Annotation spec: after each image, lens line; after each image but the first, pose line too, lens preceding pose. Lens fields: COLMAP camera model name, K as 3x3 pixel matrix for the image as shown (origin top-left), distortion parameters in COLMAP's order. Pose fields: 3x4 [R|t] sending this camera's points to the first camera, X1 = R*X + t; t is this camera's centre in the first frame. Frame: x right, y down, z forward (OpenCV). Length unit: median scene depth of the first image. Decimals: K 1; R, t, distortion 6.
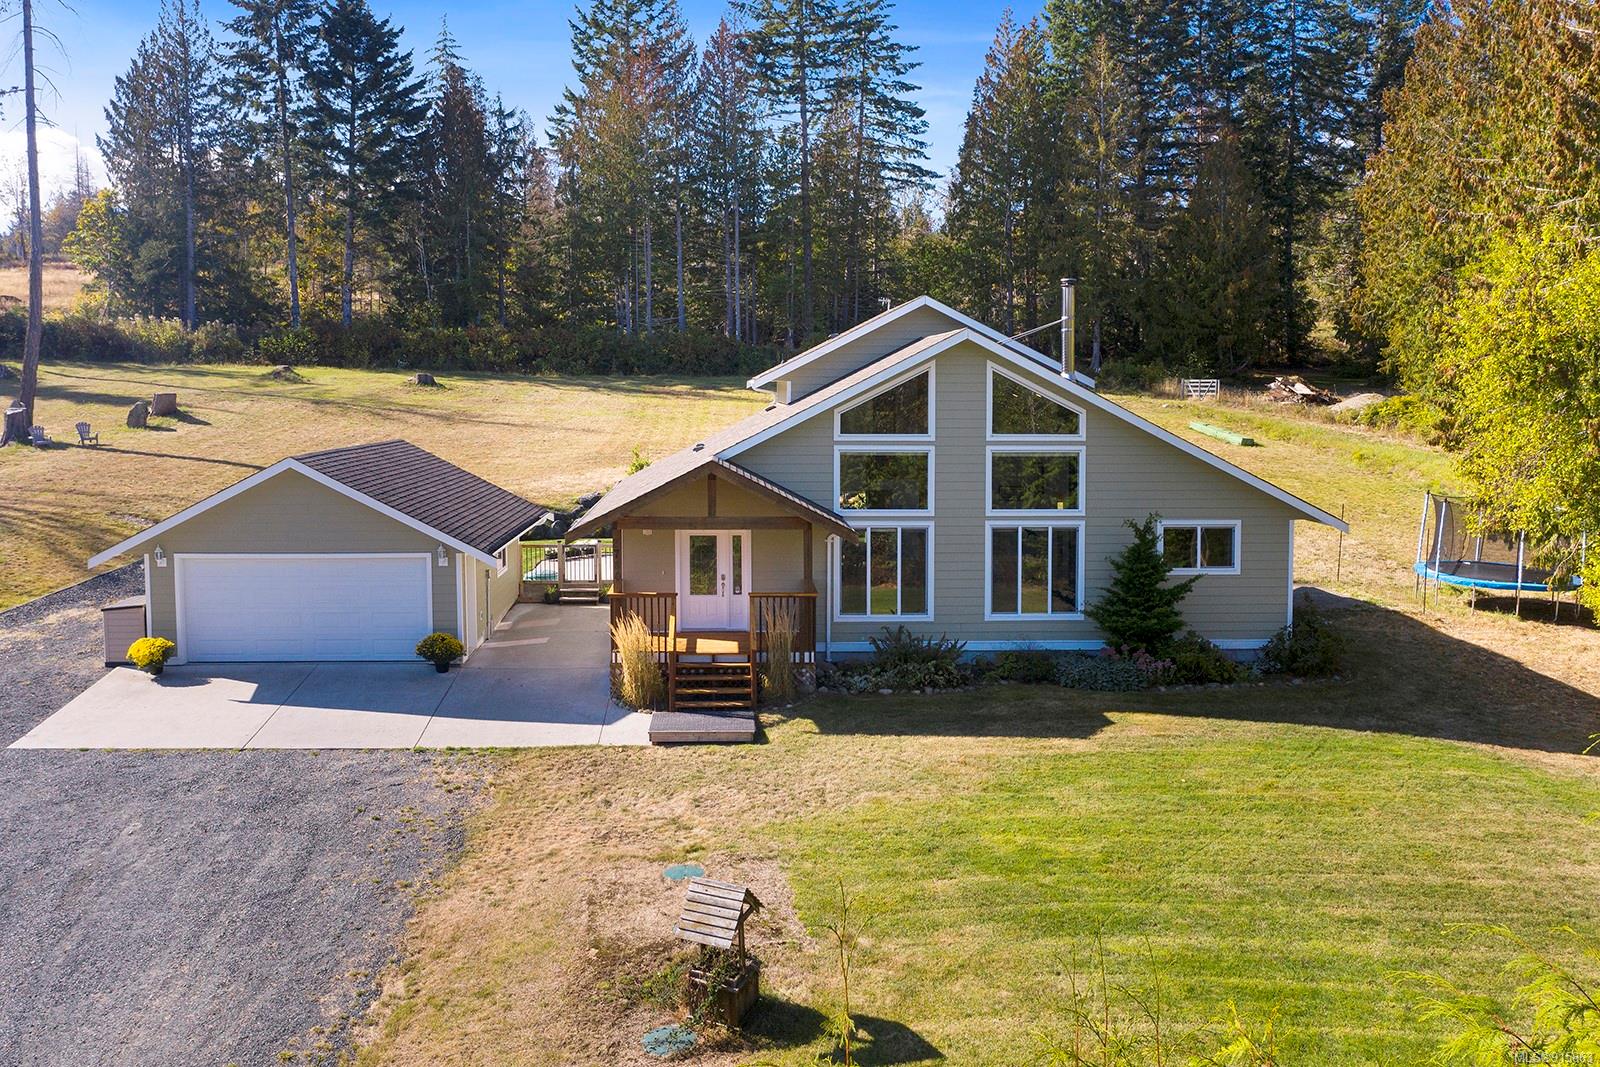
lens RADIAL K [[1312.4, 0, 740.0], [0, 1312.4, 463.3], [0, 0, 1]] dist [-0.008806, -0.002020]
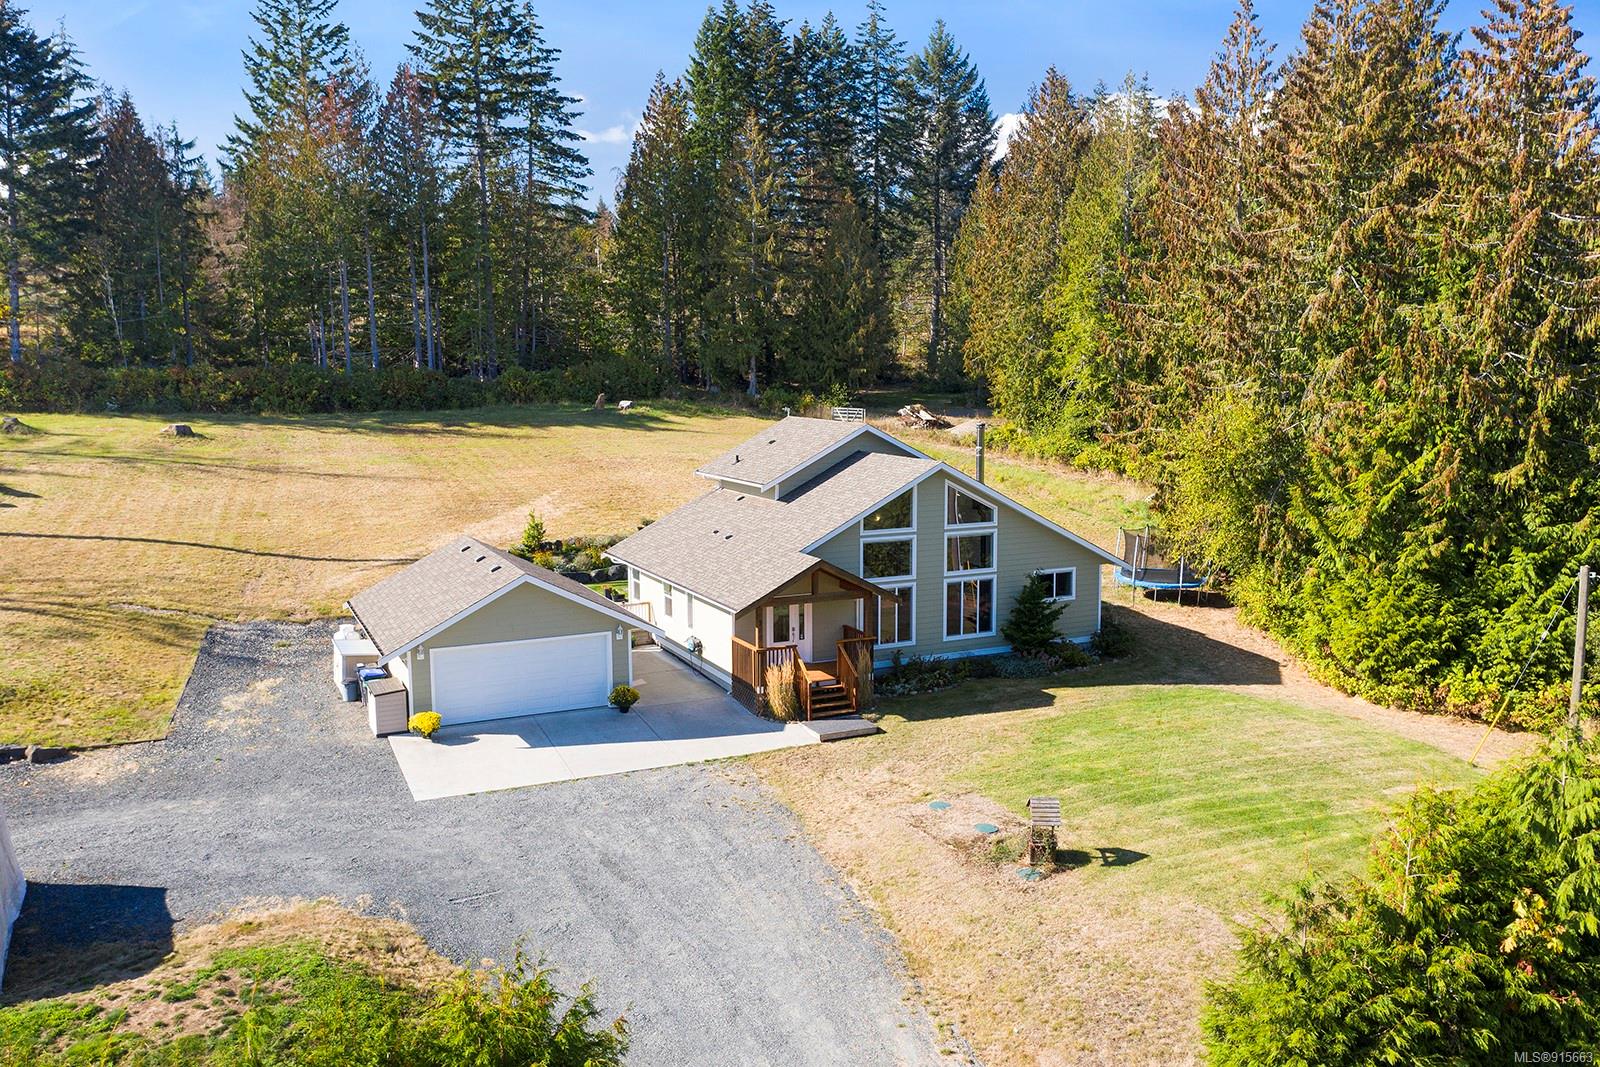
lens RADIAL K [[1306.5, 0, 800.0], [0, 1306.5, 533.5], [0, 0, 1]] dist [-0.009136, 0.002038]
pose [[0.914027, -0.060224, 0.401158, -0.605219], [0.030220, 0.996279, 0.080711, -0.144729], [-0.404526, -0.061649, 0.912446, -0.371117]]
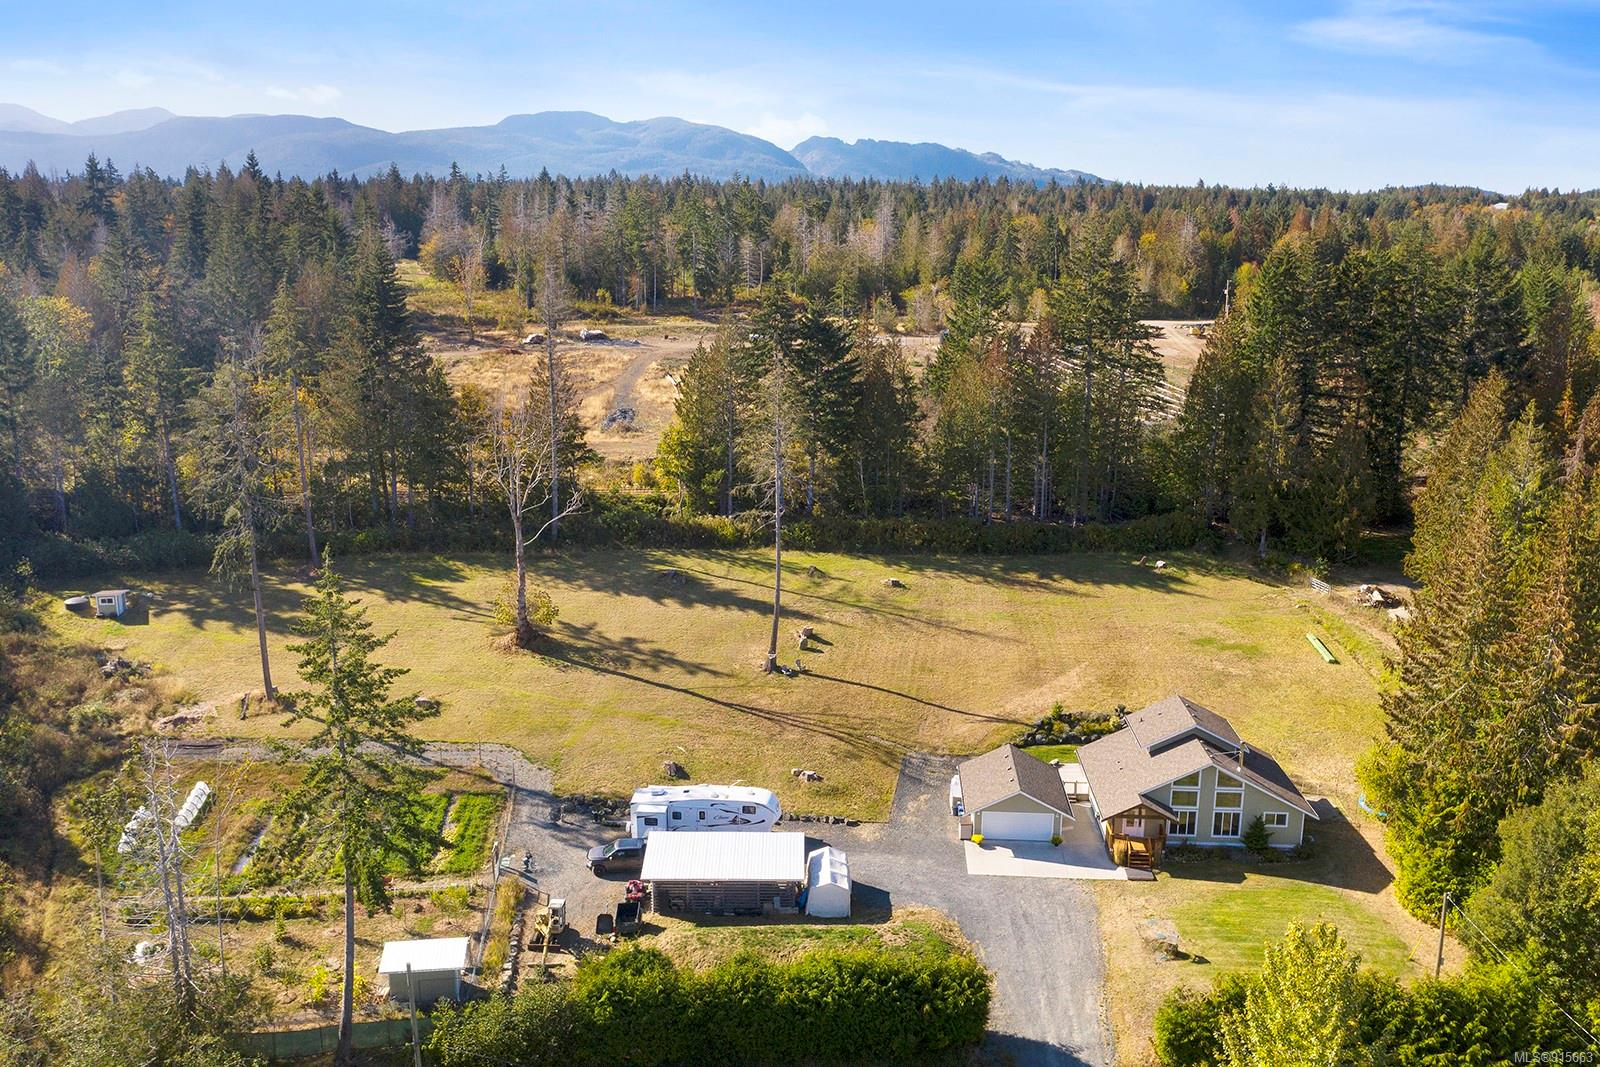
lens RADIAL K [[1306.5, 0, 800.0], [0, 1306.5, 533.5], [0, 0, 1]] dist [-0.009136, 0.002038]
pose [[0.996573, 0.027990, -0.077844, -0.659794], [-0.015333, 0.987213, 0.158665, -1.218199], [0.081290, -0.156928, 0.984259, -2.391492]]
